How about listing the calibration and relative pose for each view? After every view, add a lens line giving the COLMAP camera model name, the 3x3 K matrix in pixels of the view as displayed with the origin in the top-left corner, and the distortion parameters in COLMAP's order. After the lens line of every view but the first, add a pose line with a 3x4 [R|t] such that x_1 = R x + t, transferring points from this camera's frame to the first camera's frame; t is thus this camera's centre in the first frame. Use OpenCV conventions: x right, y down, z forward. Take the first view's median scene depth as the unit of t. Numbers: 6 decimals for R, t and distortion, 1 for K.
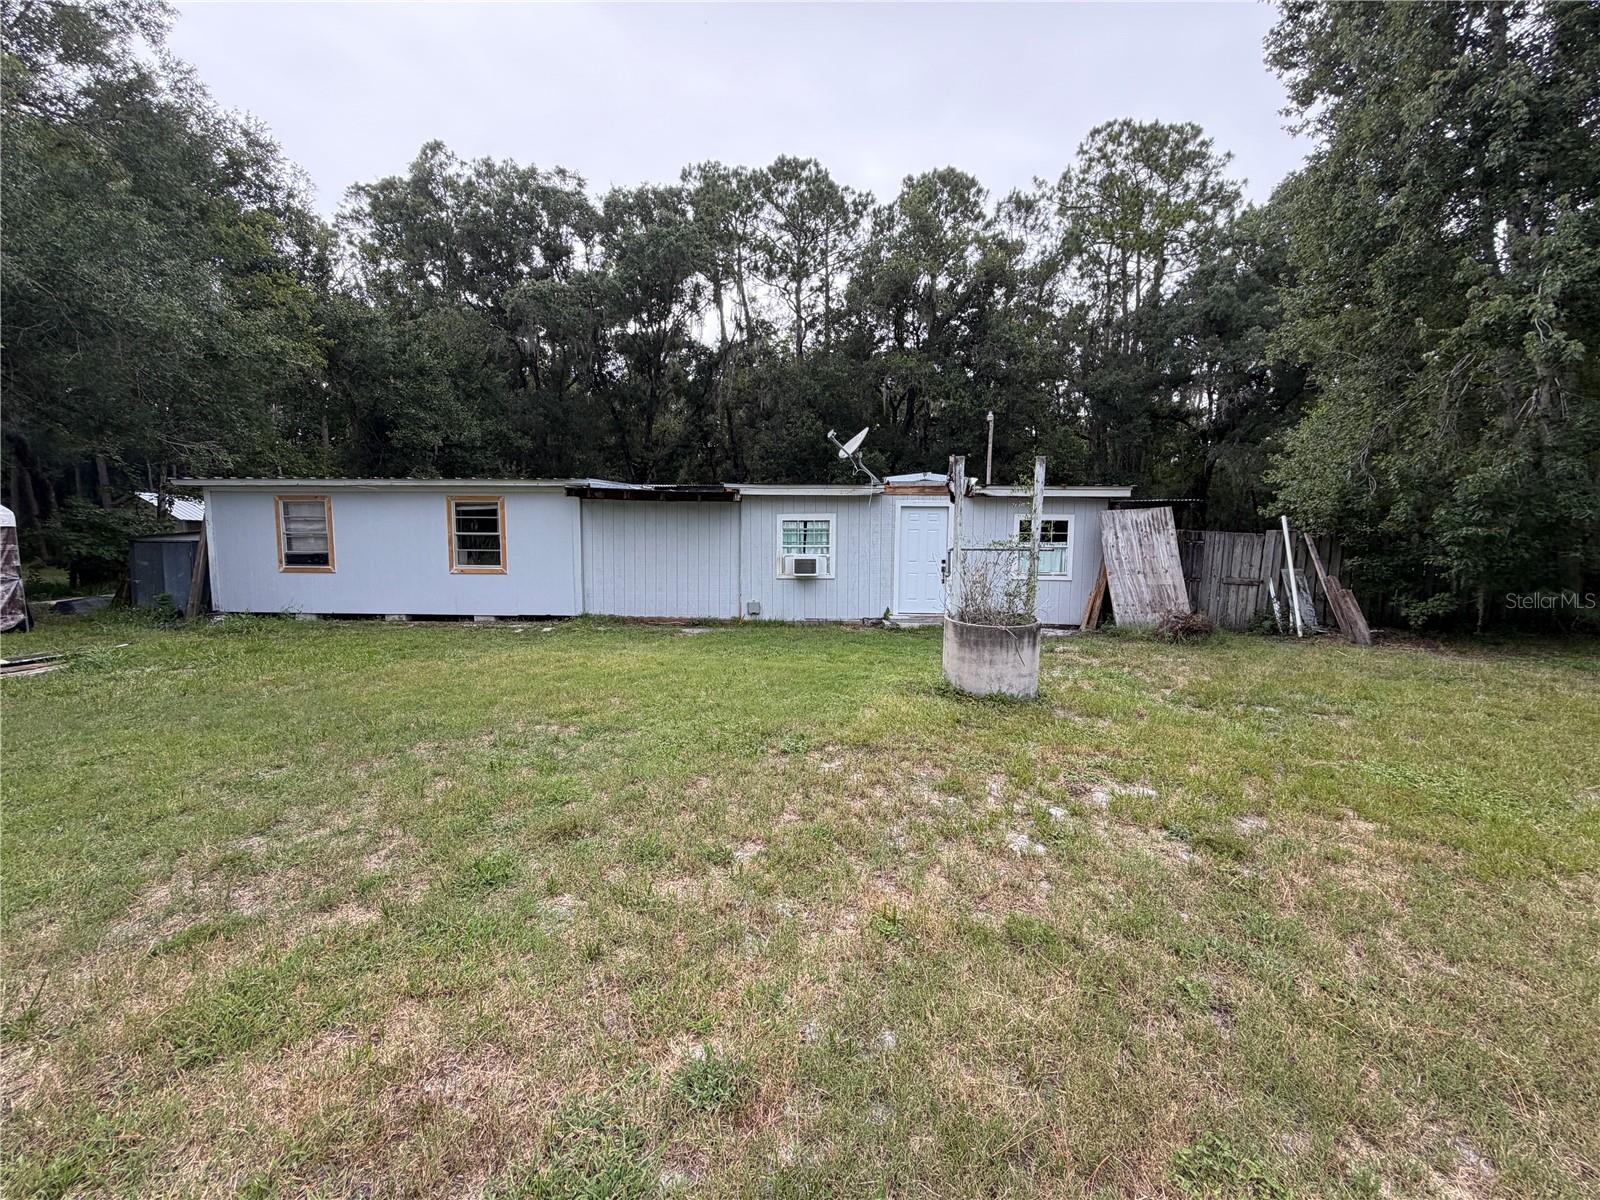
lens RADIAL K [[635.0, 0, 797.7], [0, 635.0, 600.3], [0, 0, 1]] dist [0.000977, -0.000123]
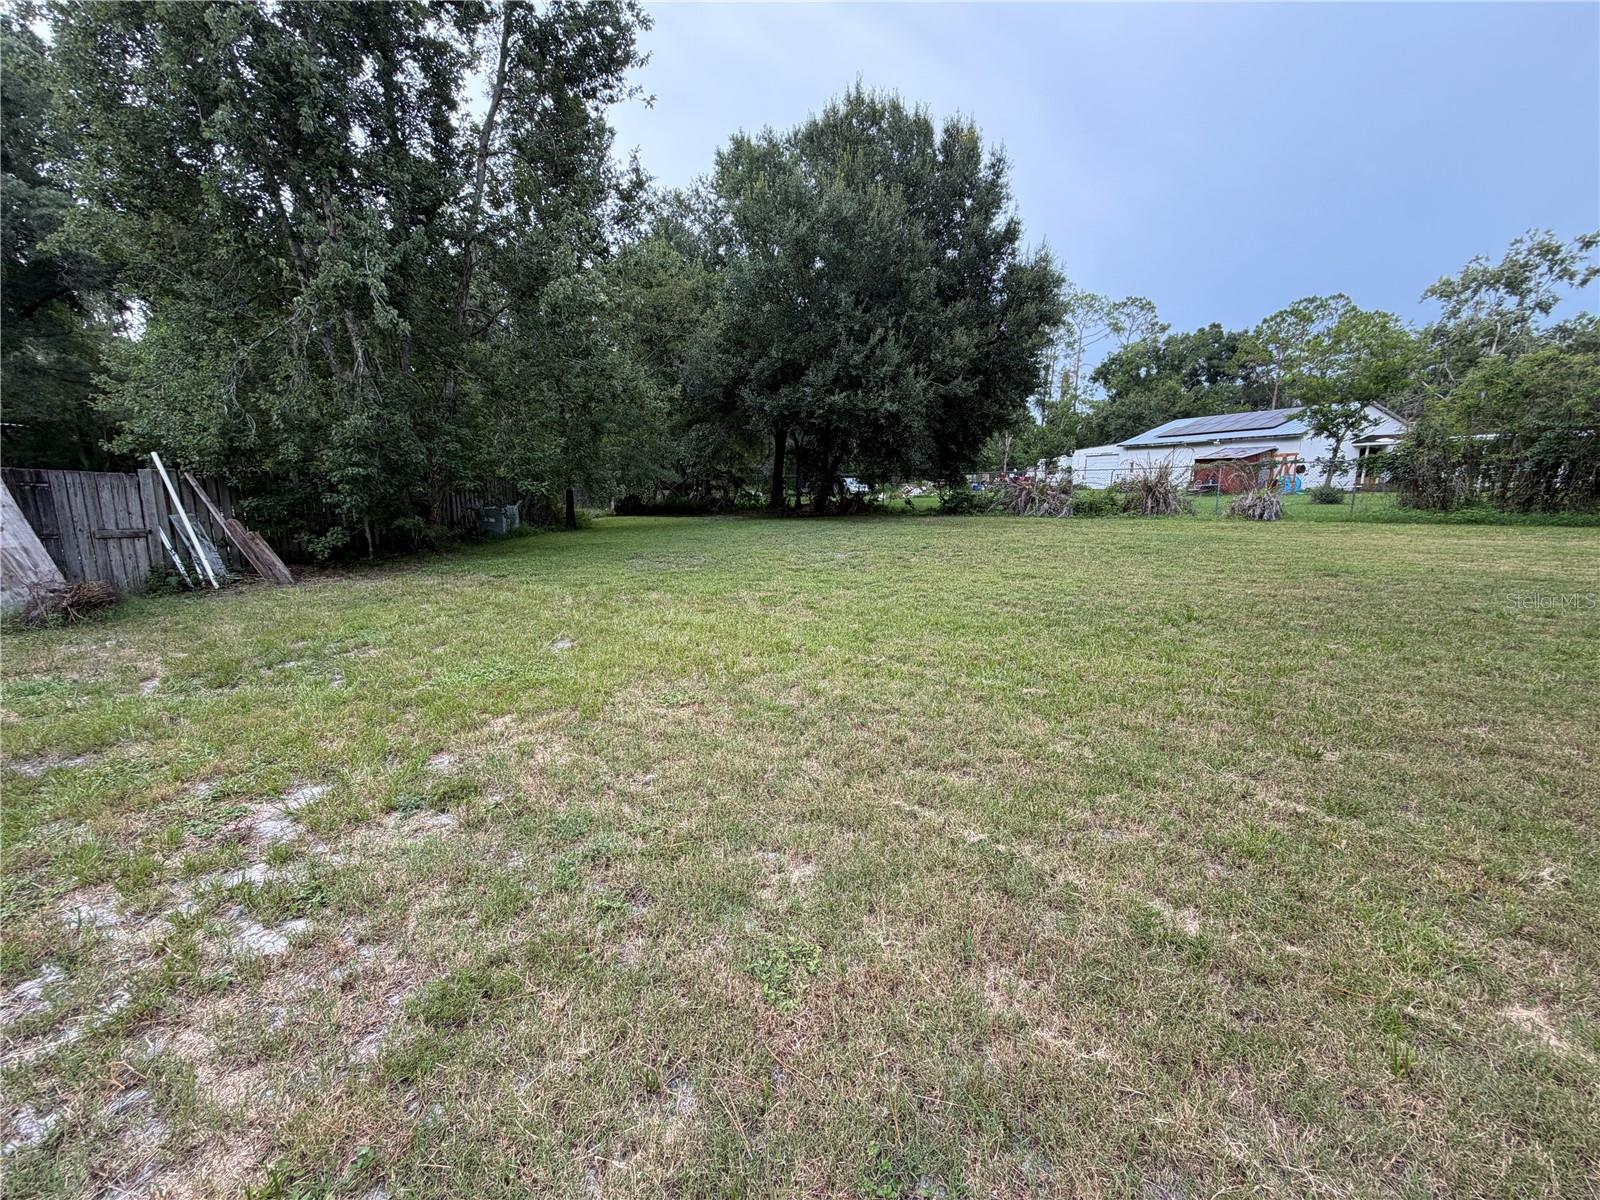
lens RADIAL K [[635.0, 0, 795.5], [0, 635.0, 600.5], [0, 0, 1]] dist [0.000977, -0.000123]
pose [[0.061583, -0.194844, 0.978899, -0.056290], [0.106820, 0.976414, 0.187629, -0.007981], [-0.992369, 0.093011, 0.080944, 0.107606]]
